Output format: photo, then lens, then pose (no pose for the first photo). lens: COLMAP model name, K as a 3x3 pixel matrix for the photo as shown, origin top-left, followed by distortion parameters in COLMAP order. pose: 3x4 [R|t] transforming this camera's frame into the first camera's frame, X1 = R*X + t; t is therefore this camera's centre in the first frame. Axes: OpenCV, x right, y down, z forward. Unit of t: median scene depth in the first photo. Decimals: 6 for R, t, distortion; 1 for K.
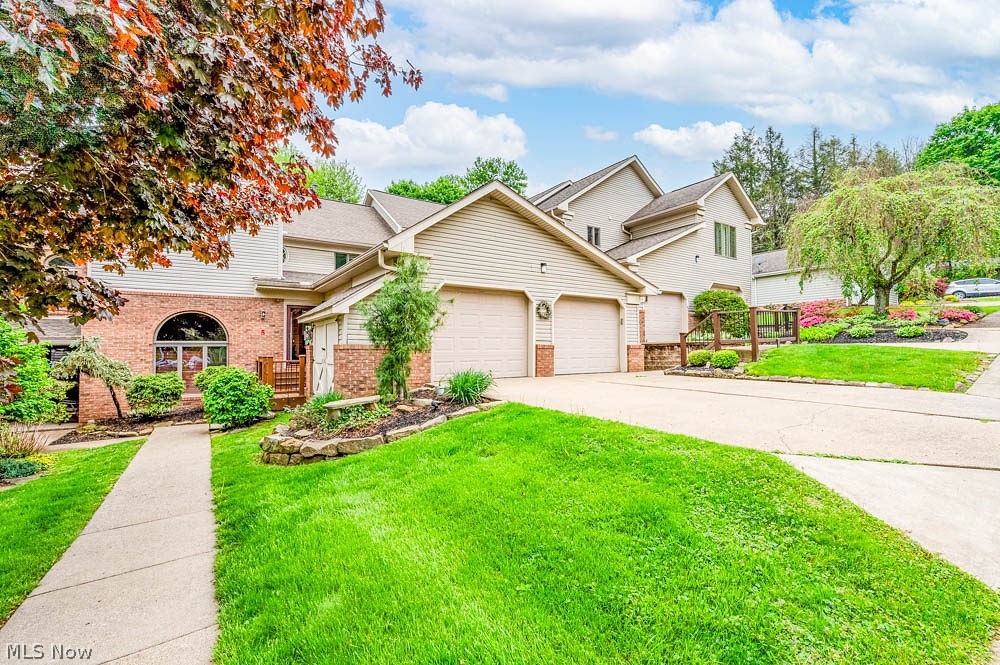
lens RADIAL K [[442.9, 0, 478.7], [0, 442.9, 336.0], [0, 0, 1]] dist [-0.002528, 0.000109]
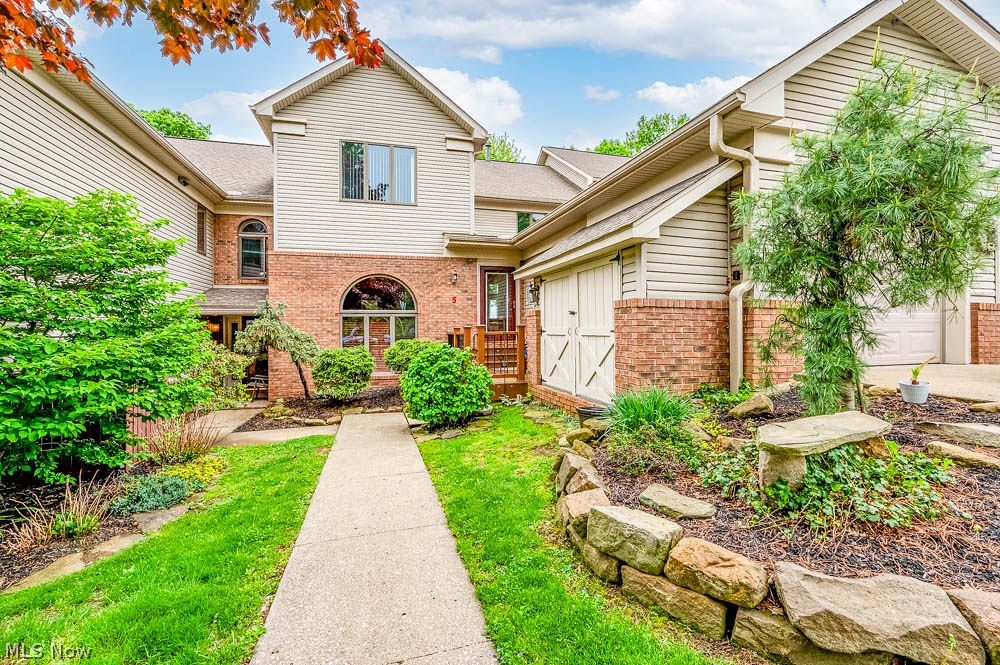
lens RADIAL K [[410.3, 0, 495.3], [0, 410.3, 330.0], [0, 0, 1]] dist [0.001551, 0.000051]
pose [[0.964321, 0.003137, -0.264717, -0.254529], [0.005336, 0.999496, 0.031285, 0.030249], [0.264682, -0.031582, 0.963819, 0.339898]]
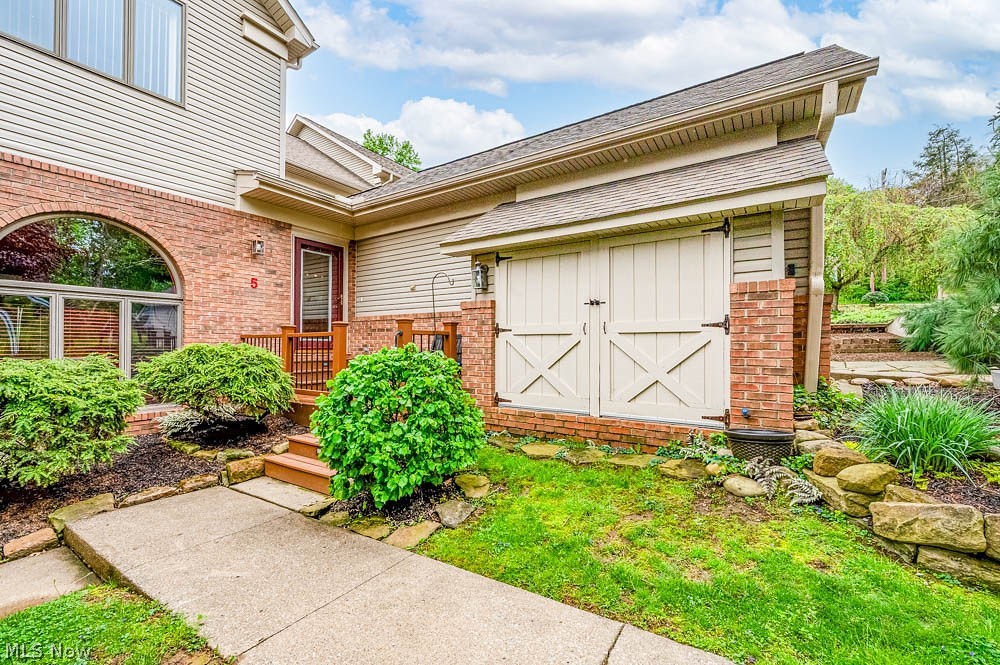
lens RADIAL K [[402.4, 0, 472.2], [0, 402.4, 346.3], [0, 0, 1]] dist [-0.003448, 0.000395]
pose [[0.909545, 0.012241, 0.415426, -0.542364], [-0.023778, 0.999462, 0.022612, 0.058627], [-0.414925, -0.030444, 0.909346, 0.568298]]
